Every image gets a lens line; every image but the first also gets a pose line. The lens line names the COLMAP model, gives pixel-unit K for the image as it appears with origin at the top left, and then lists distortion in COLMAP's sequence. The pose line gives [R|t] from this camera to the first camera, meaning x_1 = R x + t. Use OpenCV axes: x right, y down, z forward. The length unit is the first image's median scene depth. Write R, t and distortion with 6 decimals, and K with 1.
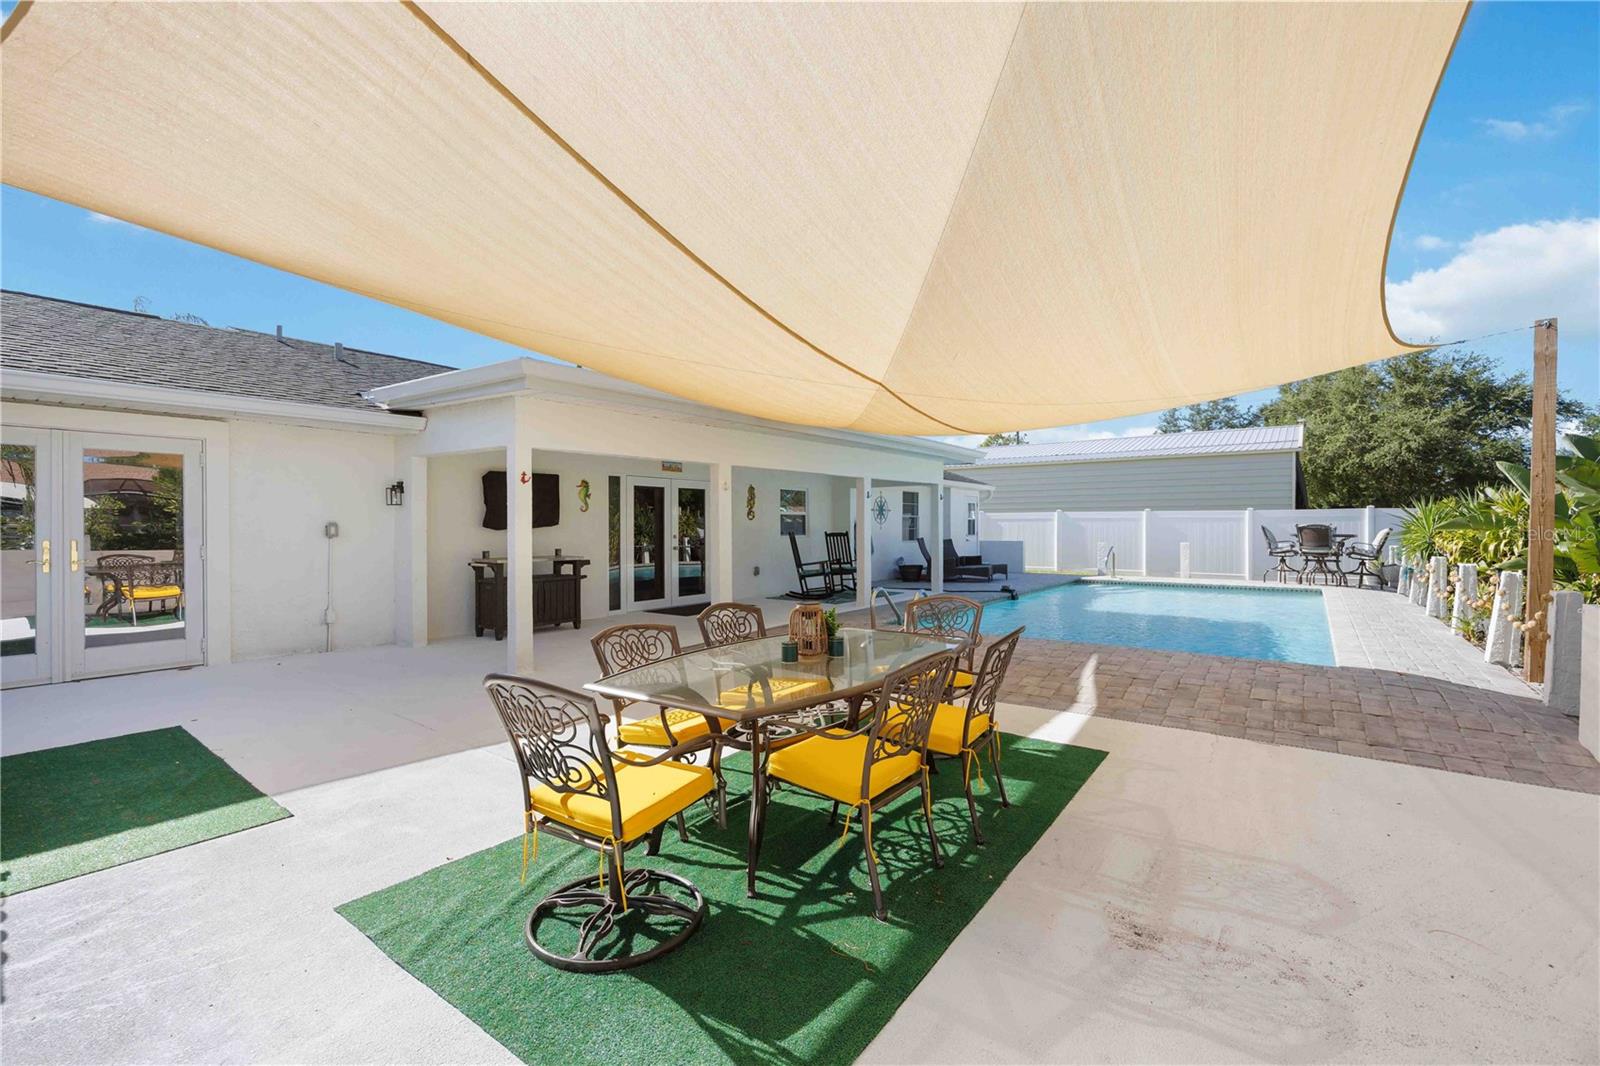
lens RADIAL K [[695.1, 0, 807.7], [0, 695.1, 531.5], [0, 0, 1]] dist [-0.010187, -0.000035]
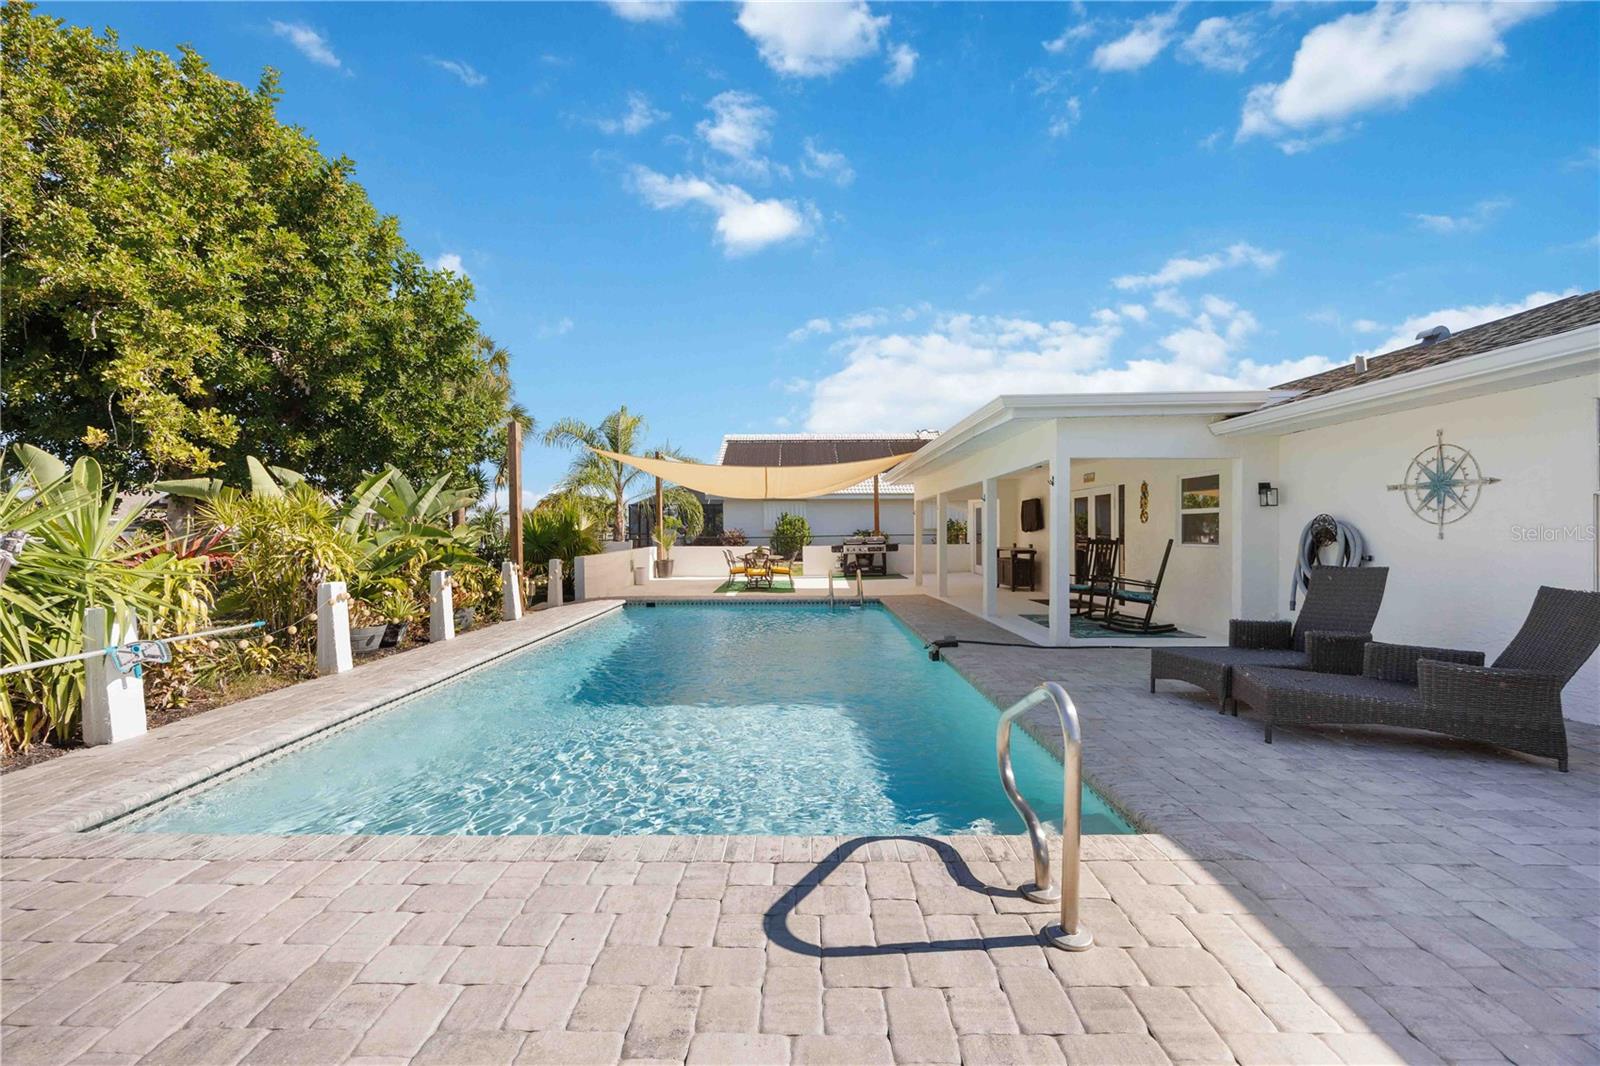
lens RADIAL K [[660.8, 0, 800.0], [0, 660.8, 533.0], [0, 0, 1]] dist [-0.007496, -0.000266]
pose [[-0.812123, 0.008985, -0.583418, 0.551160], [0.001976, 0.999918, 0.012649, -0.011129], [0.583484, 0.009119, -0.812074, 1.059413]]
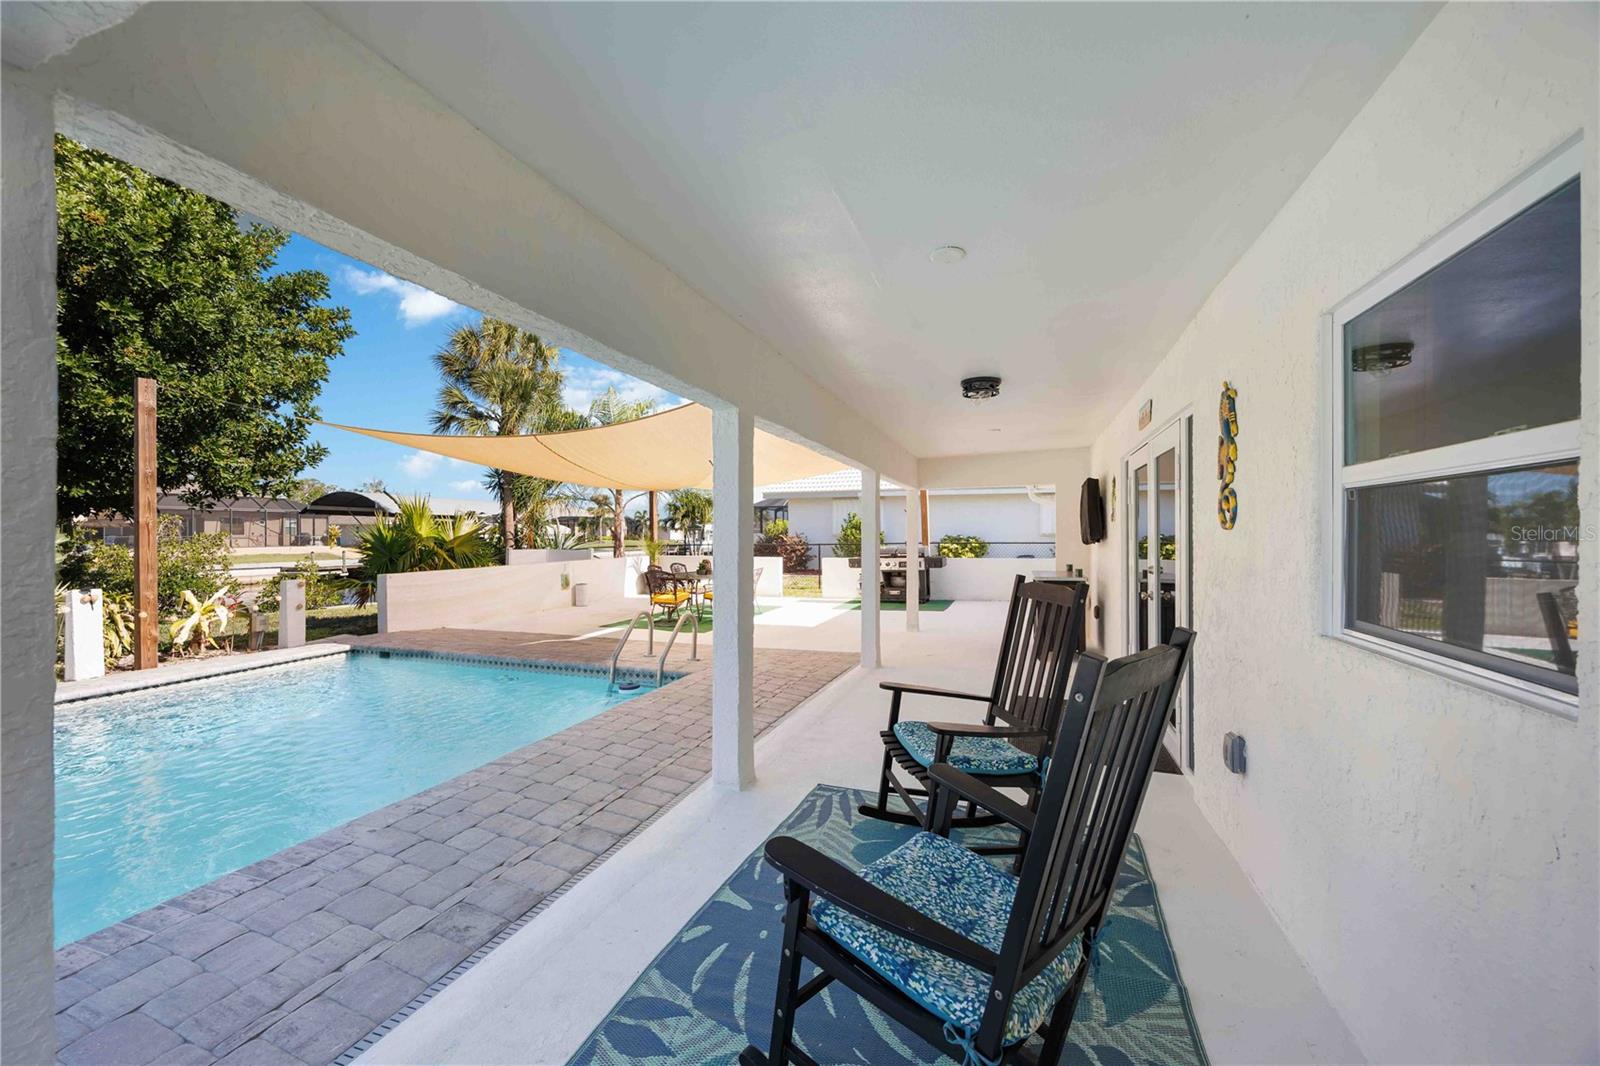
lens RADIAL K [[614.9, 0, 800.0], [0, 614.9, 533.0], [0, 0, 1]] dist [-0.000278, -0.000080]
pose [[-0.961684, 0.004215, -0.274128, 0.091553], [0.002074, 0.999965, 0.008099, -0.012040], [0.274152, 0.007220, -0.961659, 0.875407]]
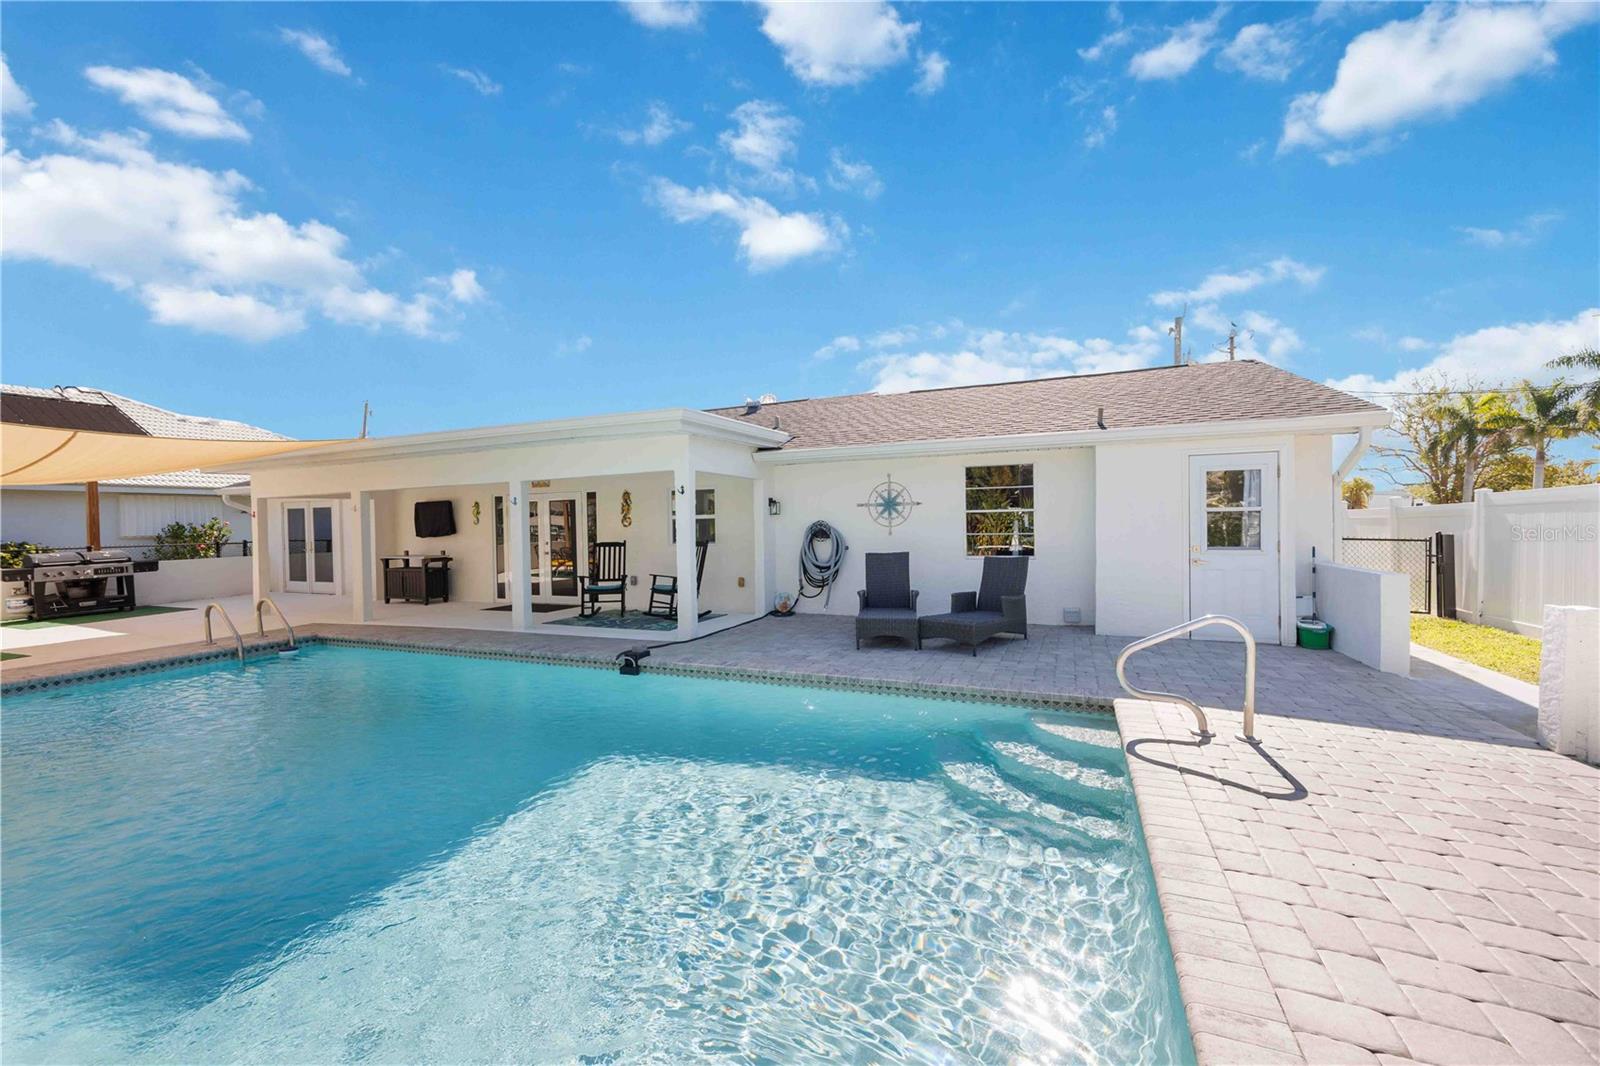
lens RADIAL K [[633.0, 0, 803.1], [0, 633.0, 535.5], [0, 0, 1]] dist [0.000687, 0.000049]
pose [[0.222748, 0.015414, -0.974754, 0.626663], [0.007310, 0.999820, 0.017481, -0.013380], [0.974849, -0.011020, 0.222595, 0.783353]]
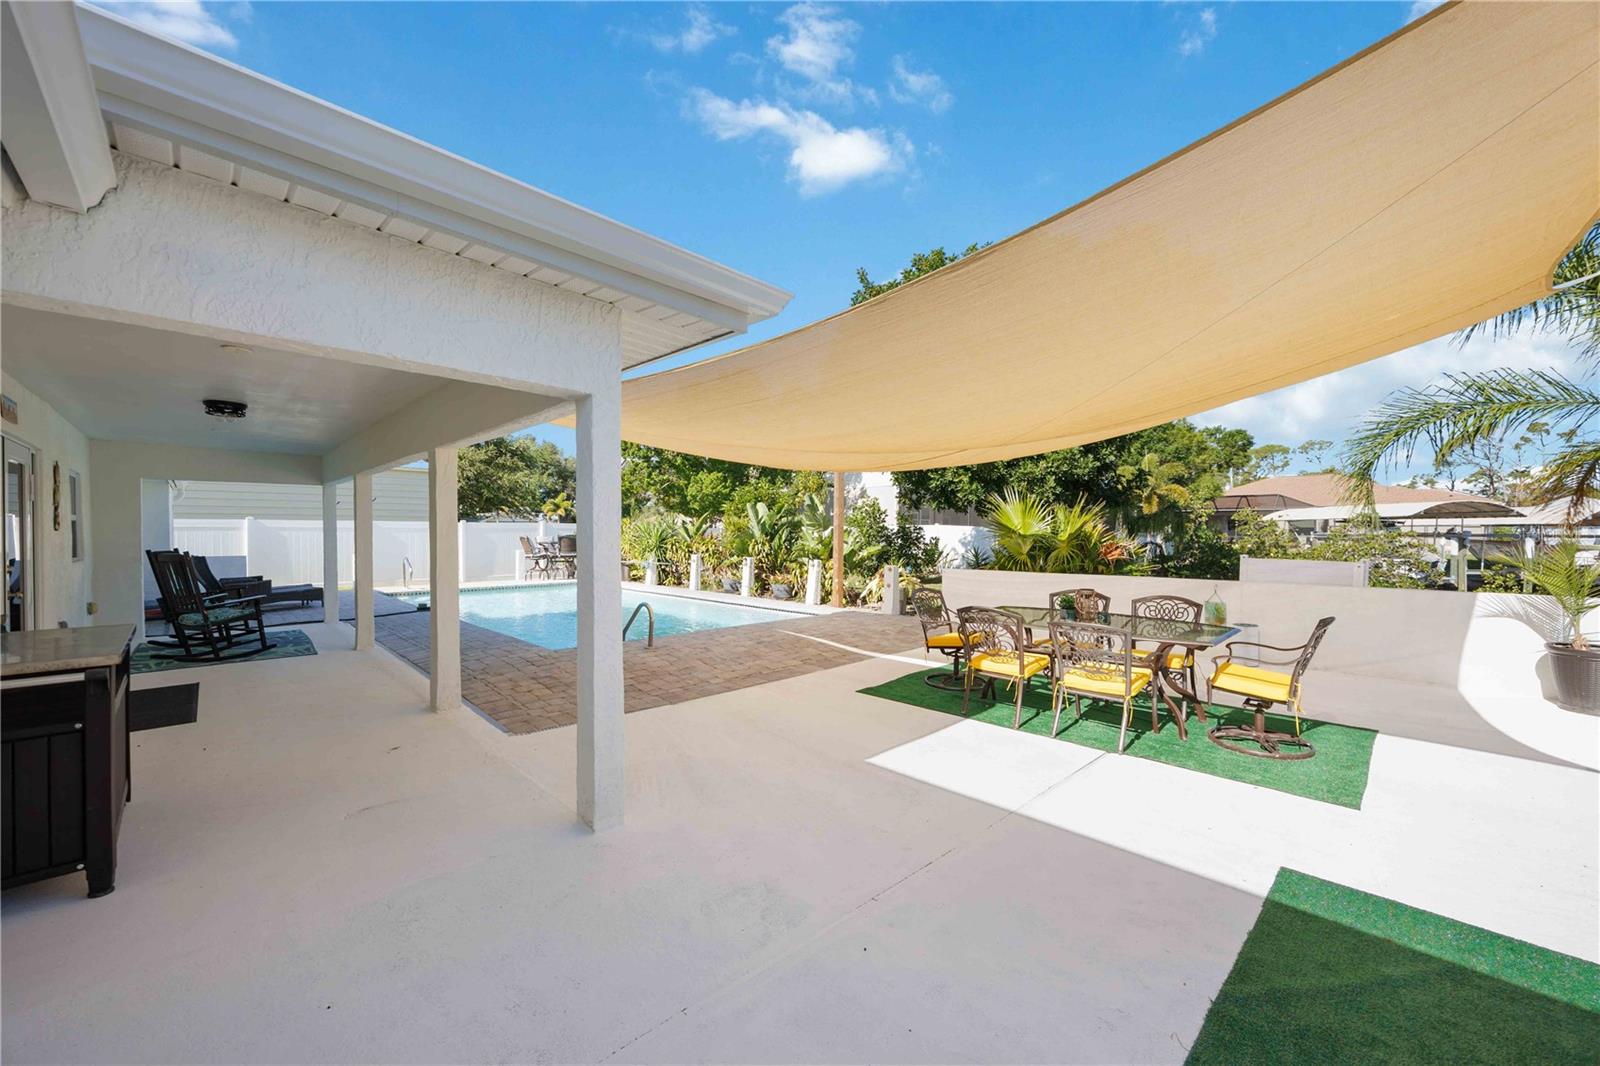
lens RADIAL K [[614.9, 0, 800.0], [0, 614.9, 533.0], [0, 0, 1]] dist [-0.000278, -0.000080]
pose [[0.171478, 0.000494, 0.985188, -0.324742], [0.008007, 0.999966, -0.001895, -0.006682], [-0.985155, 0.008213, 0.171468, 0.287916]]
